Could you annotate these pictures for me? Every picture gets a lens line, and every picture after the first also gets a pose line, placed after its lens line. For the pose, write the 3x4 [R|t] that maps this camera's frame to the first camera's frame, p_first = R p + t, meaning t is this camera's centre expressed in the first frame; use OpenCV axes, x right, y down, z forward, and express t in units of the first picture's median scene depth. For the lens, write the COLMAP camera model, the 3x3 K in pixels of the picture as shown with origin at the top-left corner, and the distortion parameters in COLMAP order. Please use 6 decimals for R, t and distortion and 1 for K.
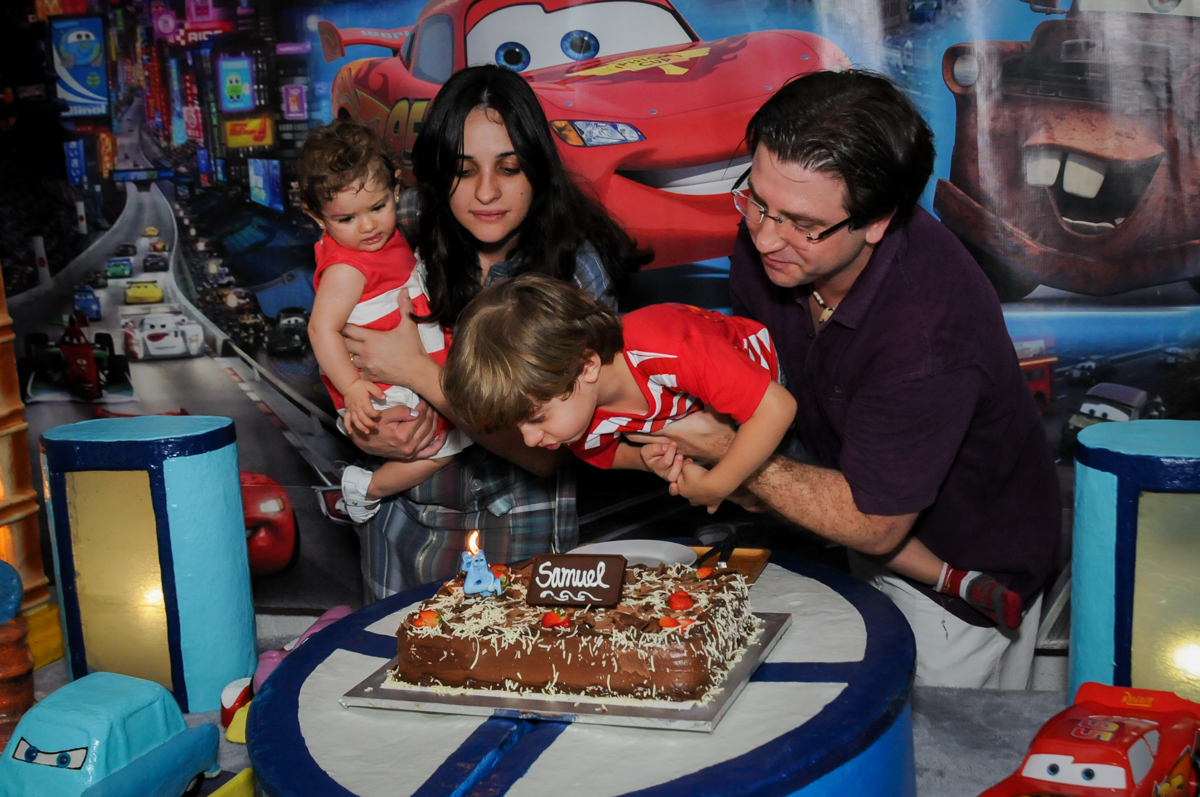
lens RADIAL K [[1675.9, 0, 572.0], [0, 1675.9, 427.4], [0, 0, 1]] dist [-0.019713, 0.096364]
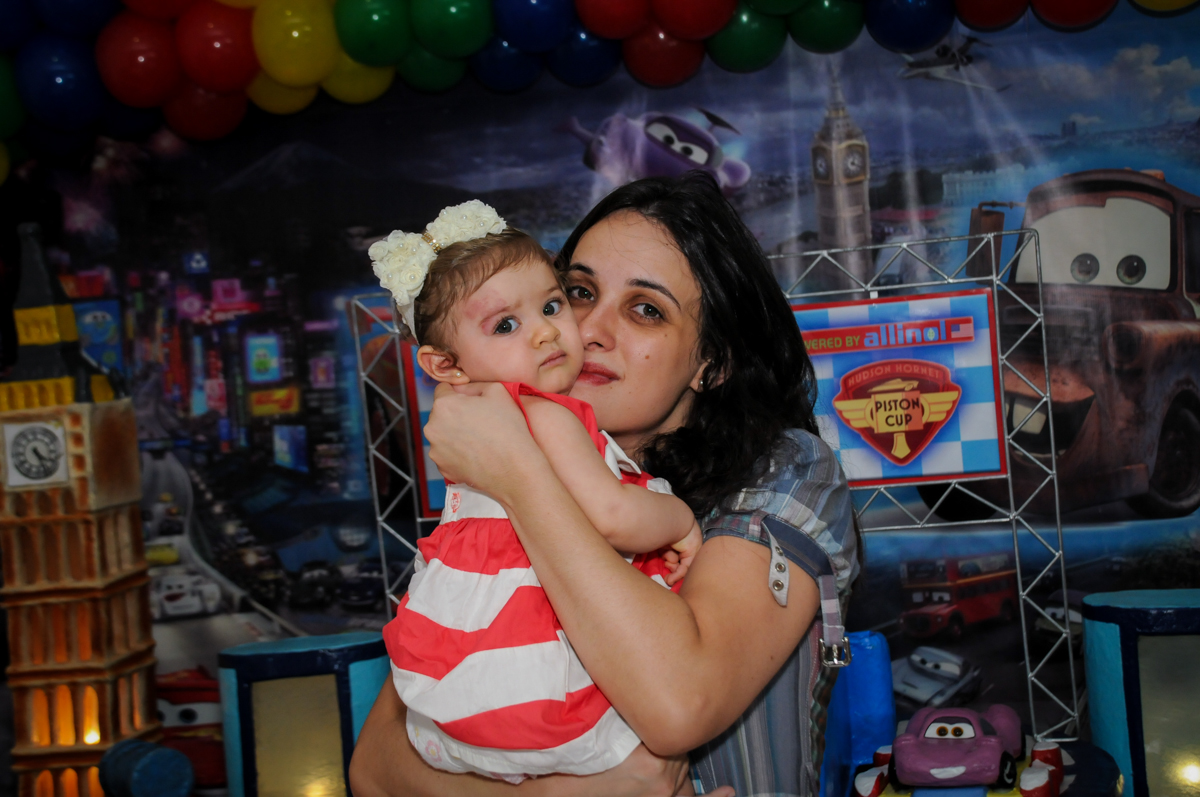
lens RADIAL K [[2179.3, 0, 585.3], [0, 2179.3, 415.7], [0, 0, 1]] dist [0.367594, 0.543501]
pose [[0.985336, -0.026159, 0.168606, -0.231129], [0.055046, 0.984076, -0.169012, 0.084097], [-0.161500, 0.175814, 0.971086, -0.411686]]
